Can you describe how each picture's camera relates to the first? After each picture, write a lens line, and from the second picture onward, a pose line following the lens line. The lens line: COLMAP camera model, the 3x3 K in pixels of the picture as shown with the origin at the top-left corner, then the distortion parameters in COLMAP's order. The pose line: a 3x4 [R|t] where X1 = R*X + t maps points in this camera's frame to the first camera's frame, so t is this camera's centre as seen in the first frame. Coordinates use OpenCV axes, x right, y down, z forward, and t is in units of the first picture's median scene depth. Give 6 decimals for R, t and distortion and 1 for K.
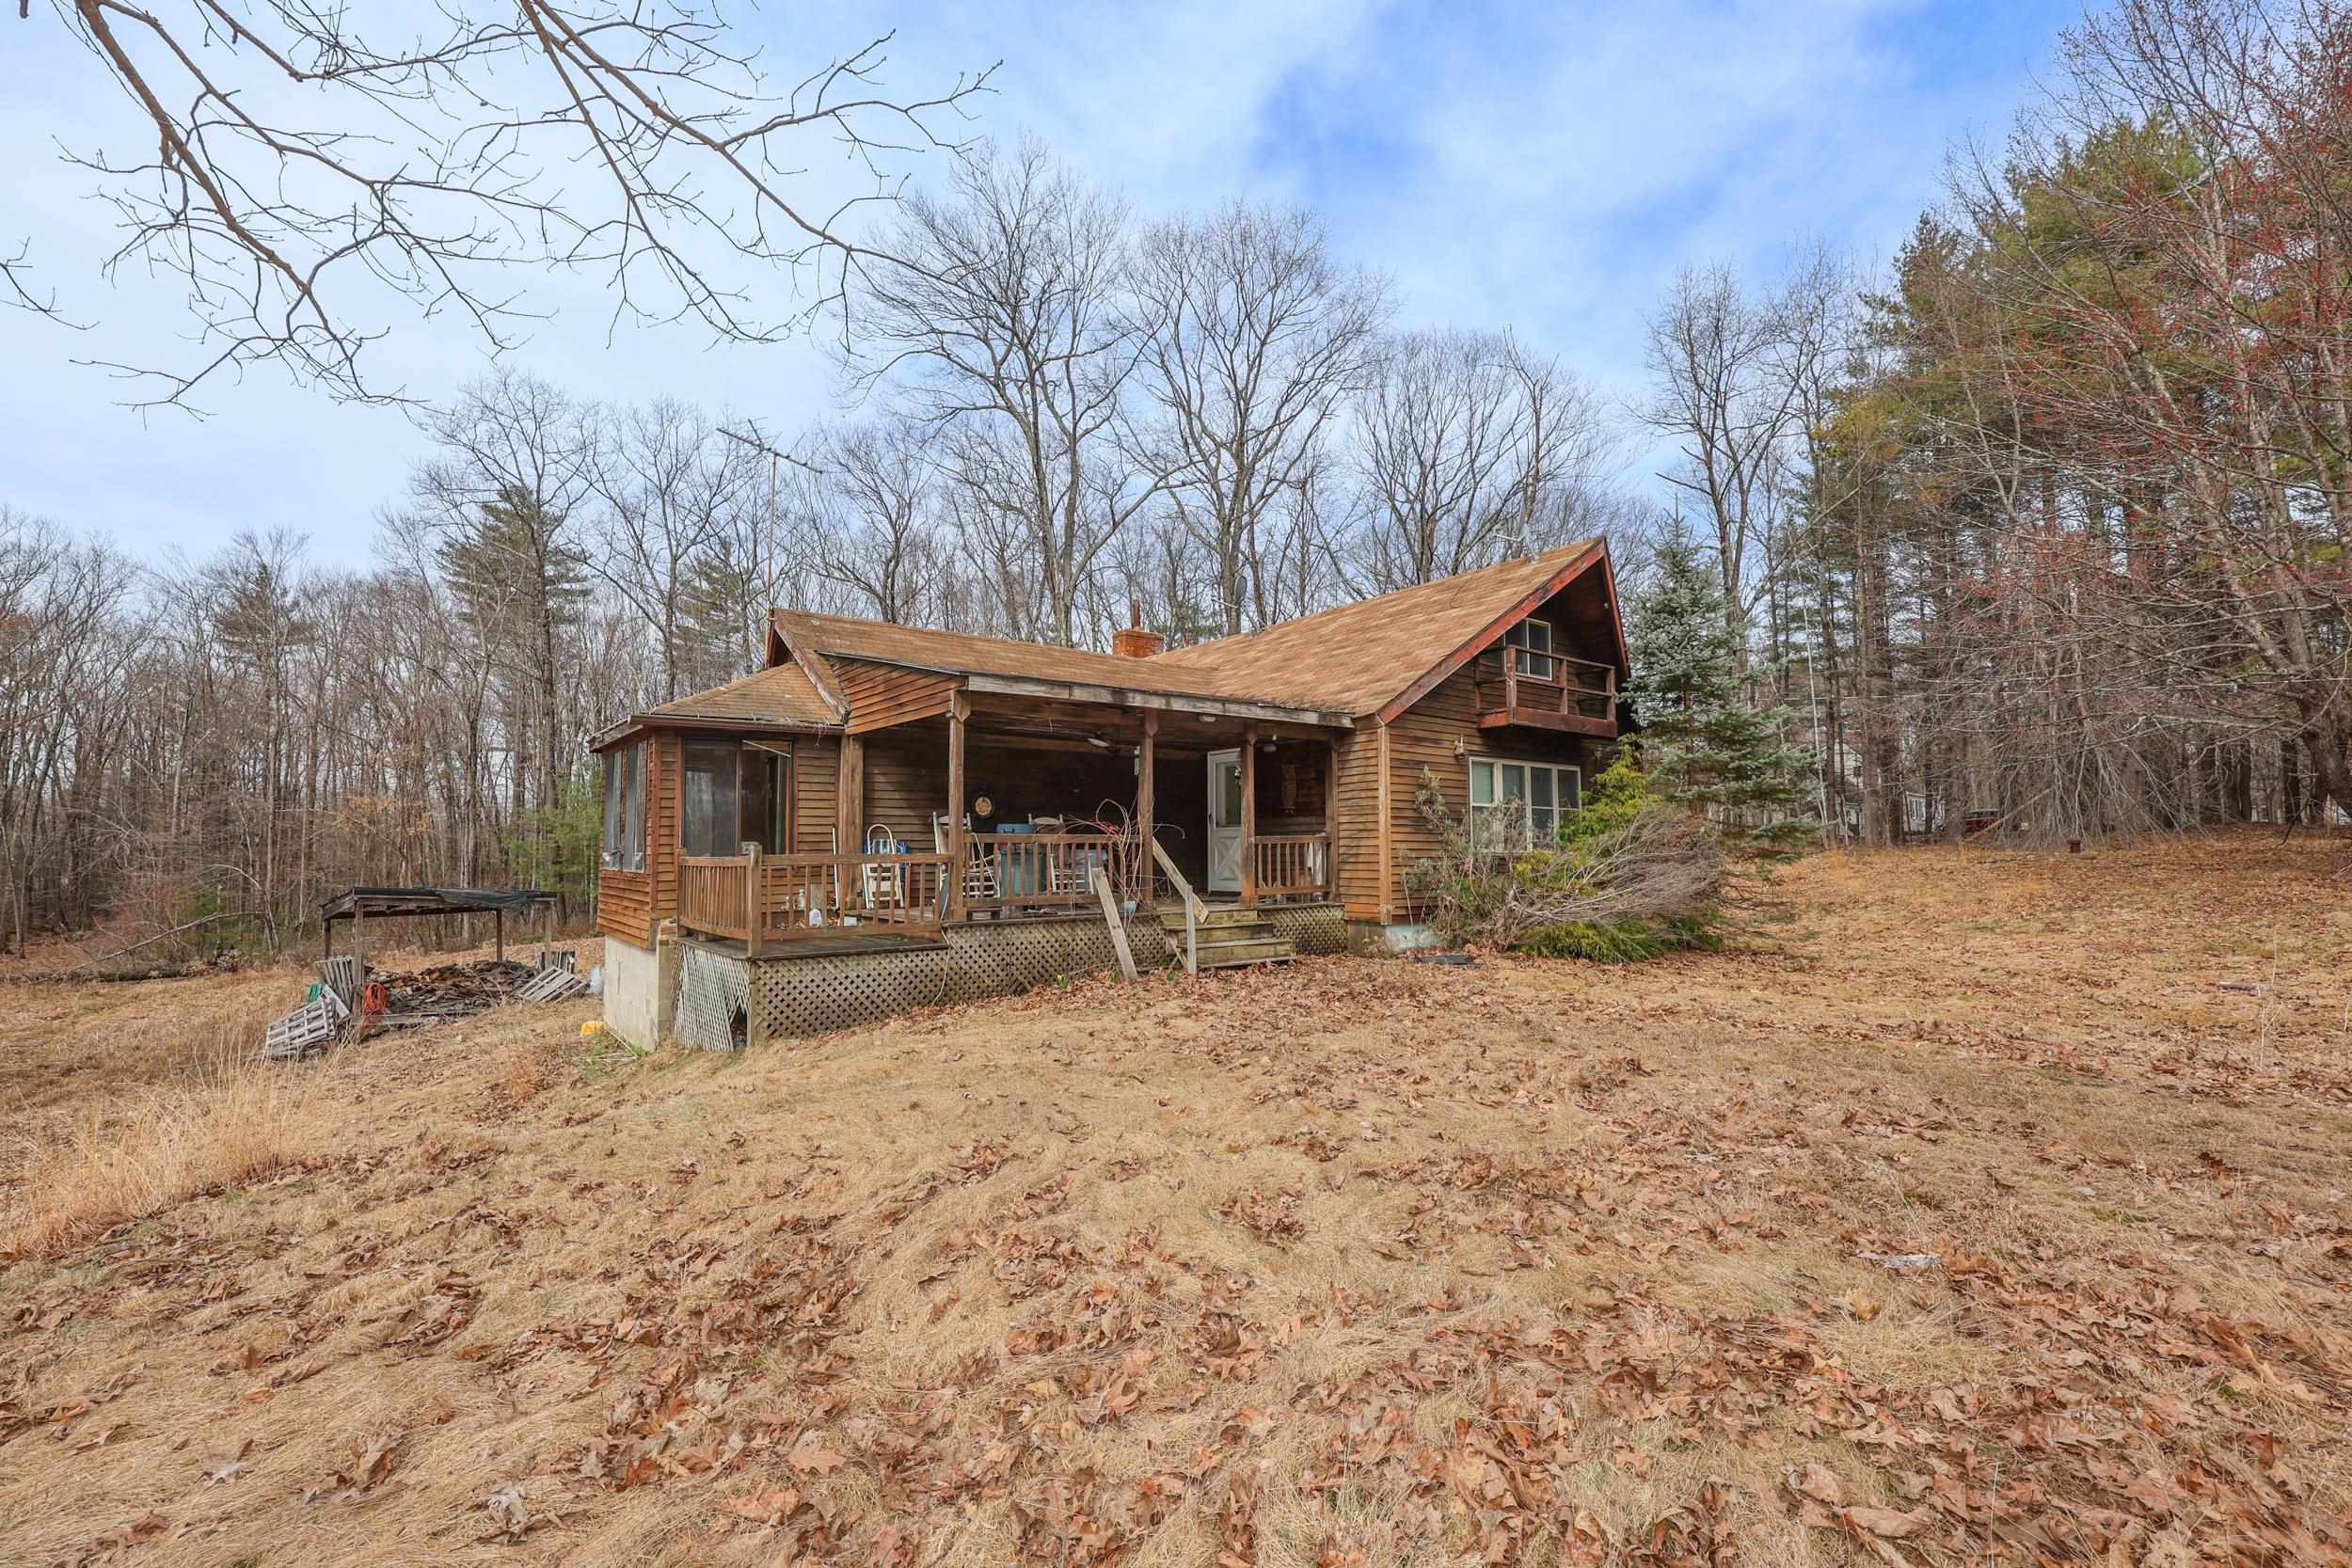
lens RADIAL K [[1054.6, 0, 1176.0], [0, 1054.6, 784.0], [0, 0, 1]] dist [-0.000304, -0.000034]
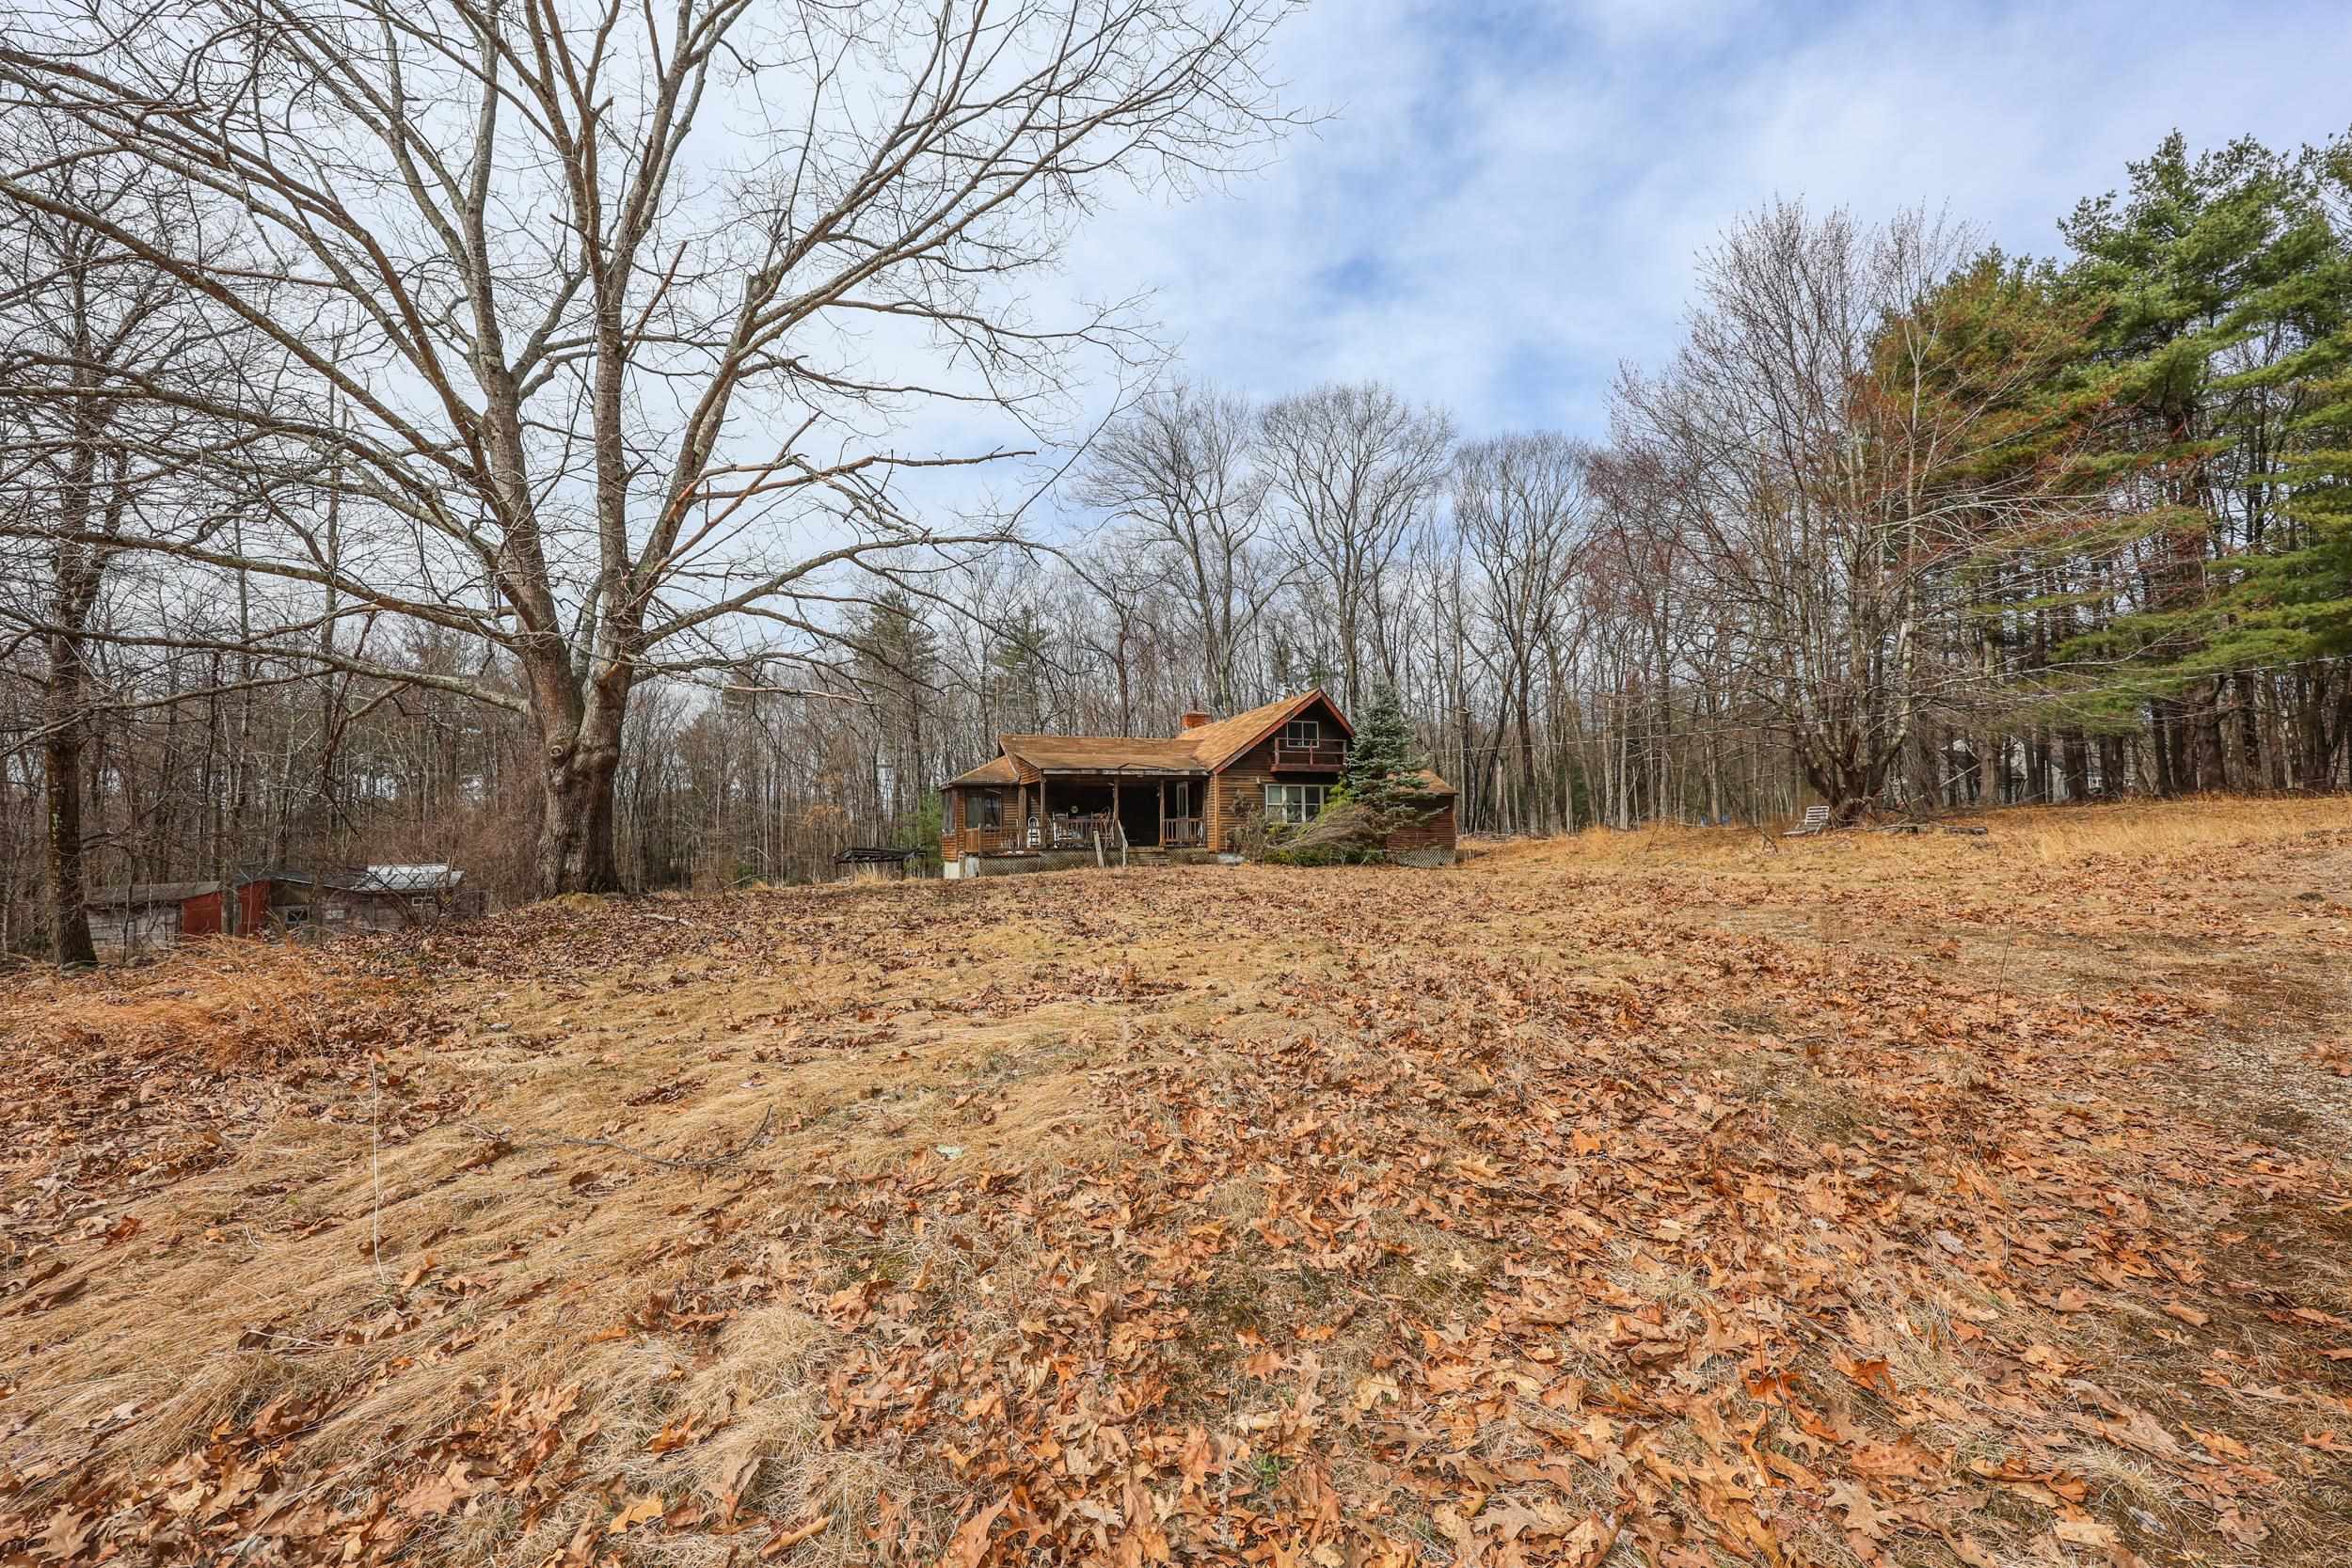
lens RADIAL K [[978.6, 0, 1176.0], [0, 978.6, 784.0], [0, 0, 1]] dist [-0.000531, -0.000104]
pose [[0.962442, -0.029893, -0.269838, 0.698452], [0.031914, 0.999486, 0.003102, -0.041503], [0.269607, -0.011597, 0.962901, -1.222719]]
